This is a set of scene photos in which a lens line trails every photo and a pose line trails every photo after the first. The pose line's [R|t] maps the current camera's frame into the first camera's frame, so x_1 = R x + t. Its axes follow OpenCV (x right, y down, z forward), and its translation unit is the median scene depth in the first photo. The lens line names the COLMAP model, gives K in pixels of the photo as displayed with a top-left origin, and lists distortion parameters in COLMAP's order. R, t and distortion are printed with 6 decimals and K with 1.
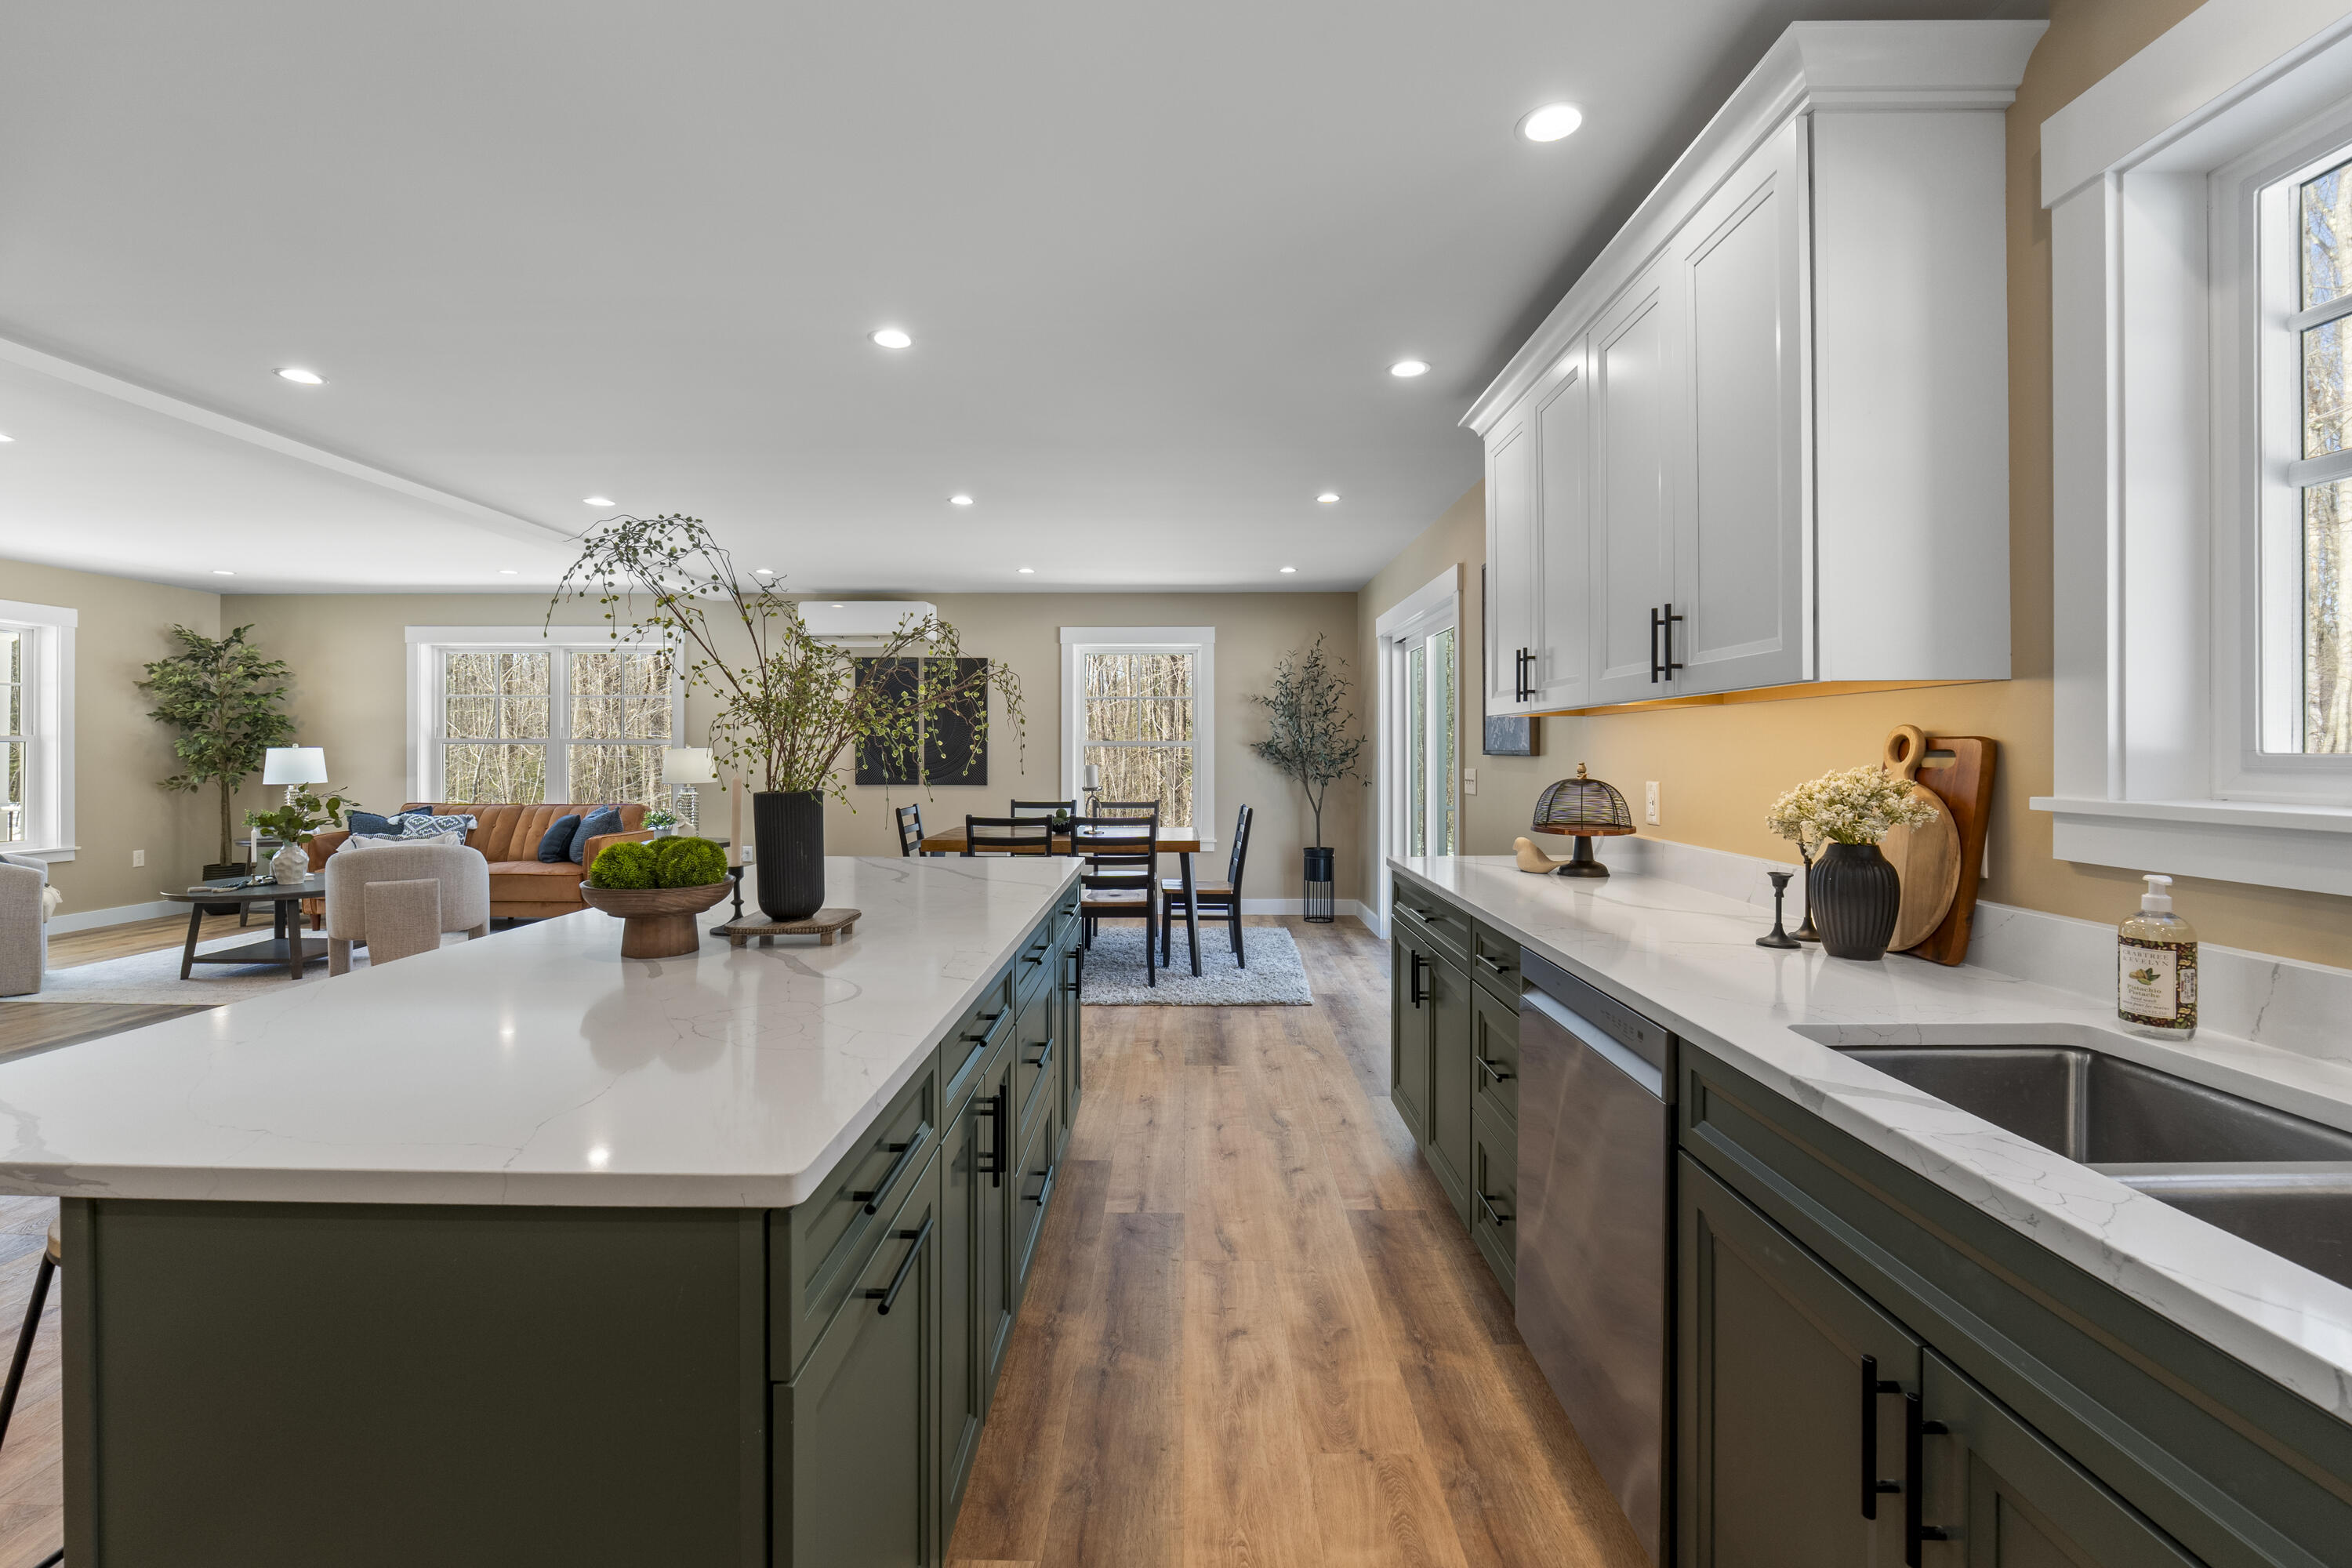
lens RADIAL K [[995.7, 0, 1162.5], [0, 995.7, 774.3], [0, 0, 1]] dist [-0.009714, -0.000132]
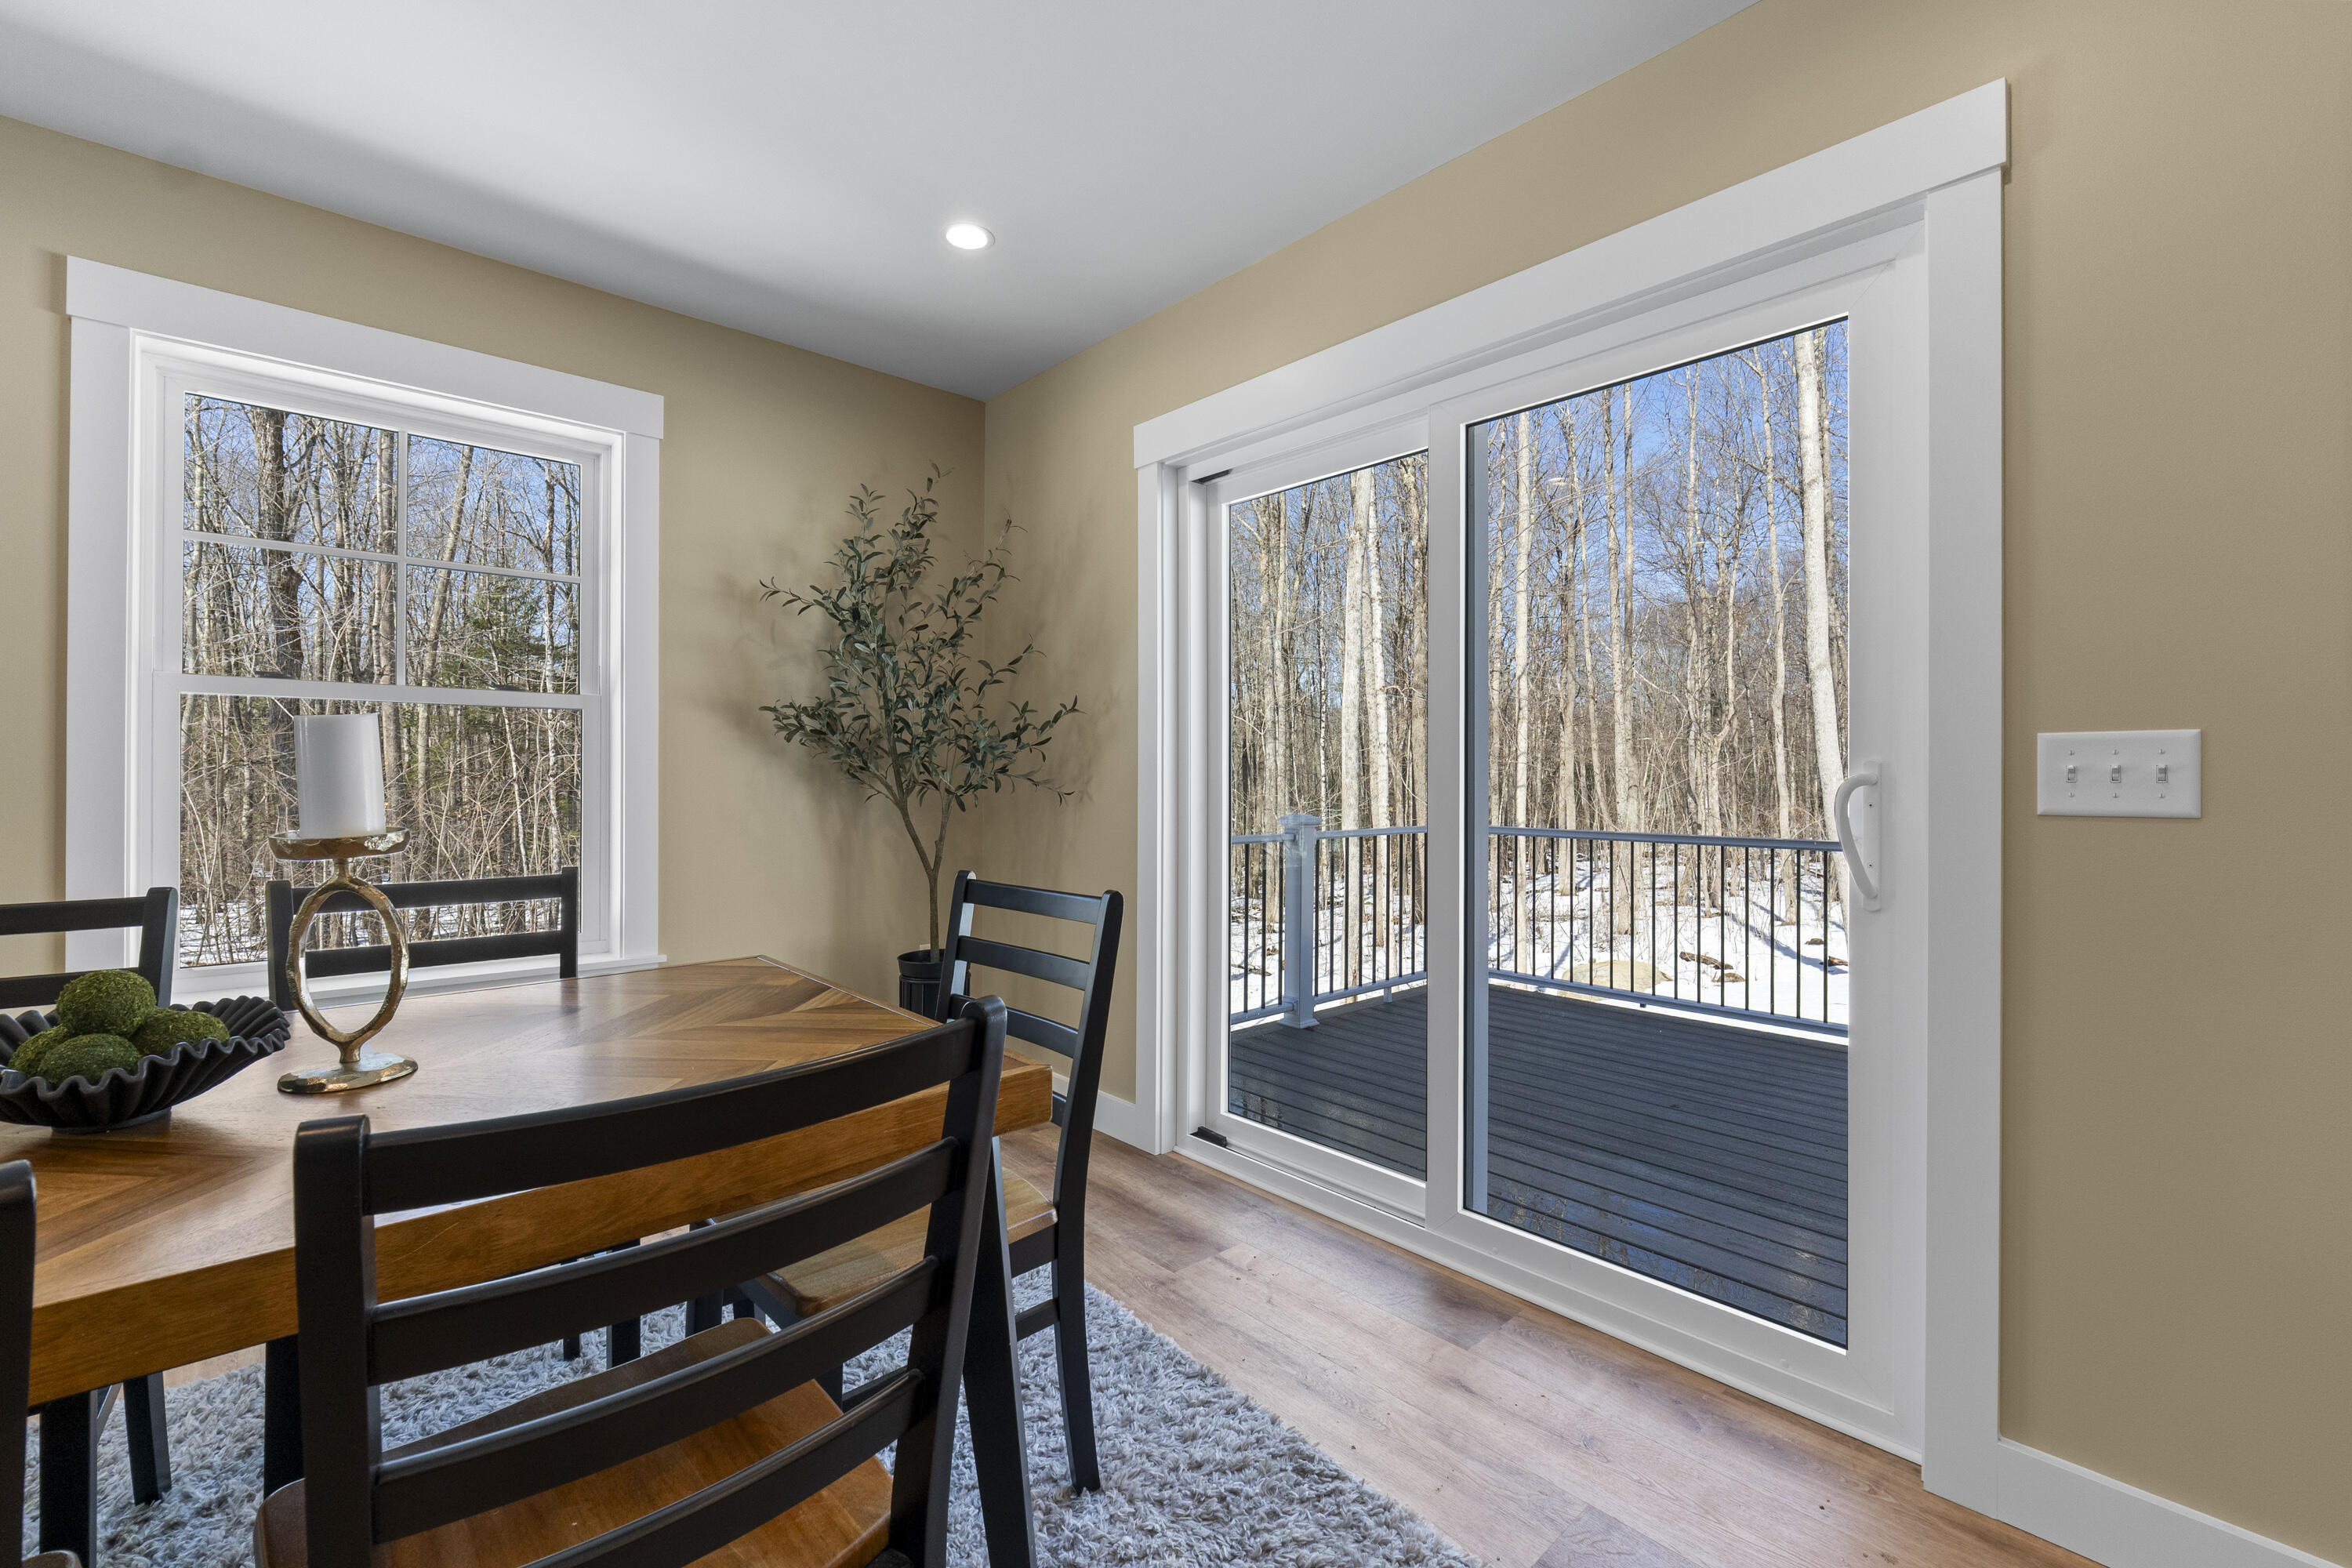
lens RADIAL K [[995.7, 0, 1162.5], [0, 995.7, 774.3], [0, 0, 1]] dist [-0.009714, -0.000132]
pose [[0.732379, 0.009593, 0.680830, -0.171247], [0.010465, 0.999624, -0.025343, 0.020730], [-0.680817, 0.025685, 0.732003, 1.576612]]
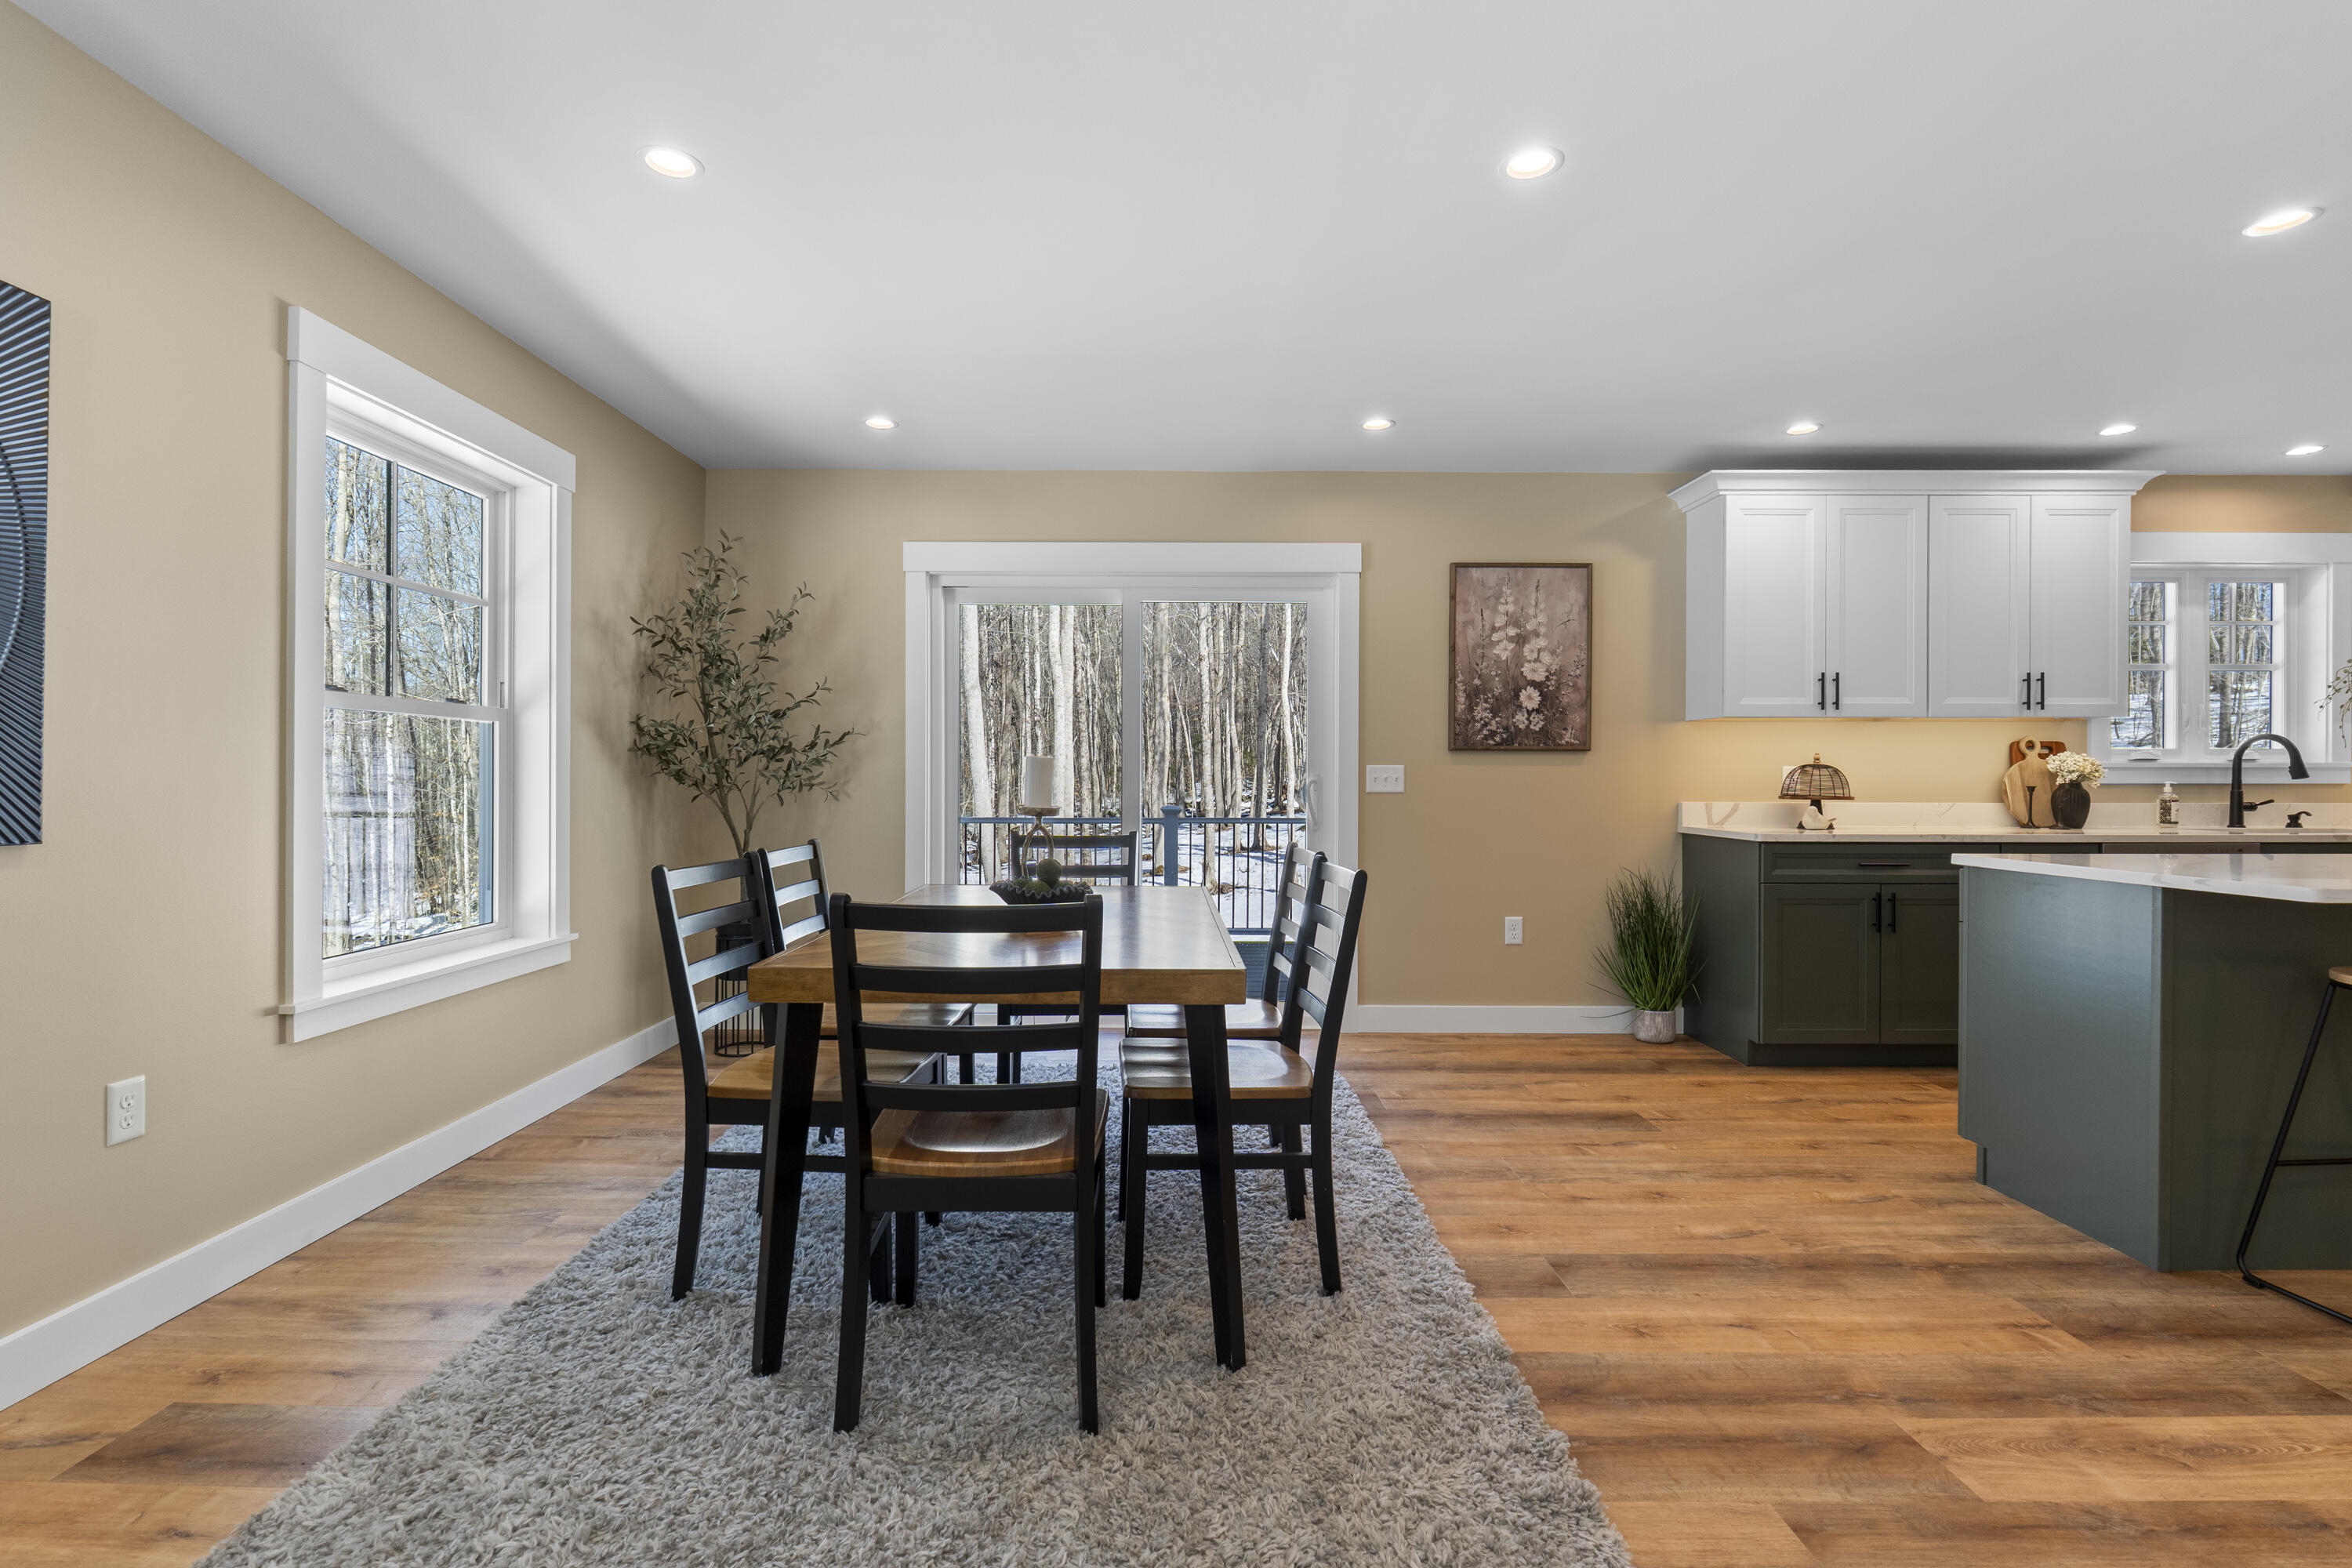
lens RADIAL K [[1057.7, 0, 1190.9], [0, 1057.7, 791.4], [0, 0, 1]] dist [-0.001975, -0.000112]
pose [[-0.034658, -0.013840, 0.999303, -1.127108], [0.023090, 0.999626, 0.014645, 0.001010], [-0.999132, 0.023582, -0.034325, 1.968487]]
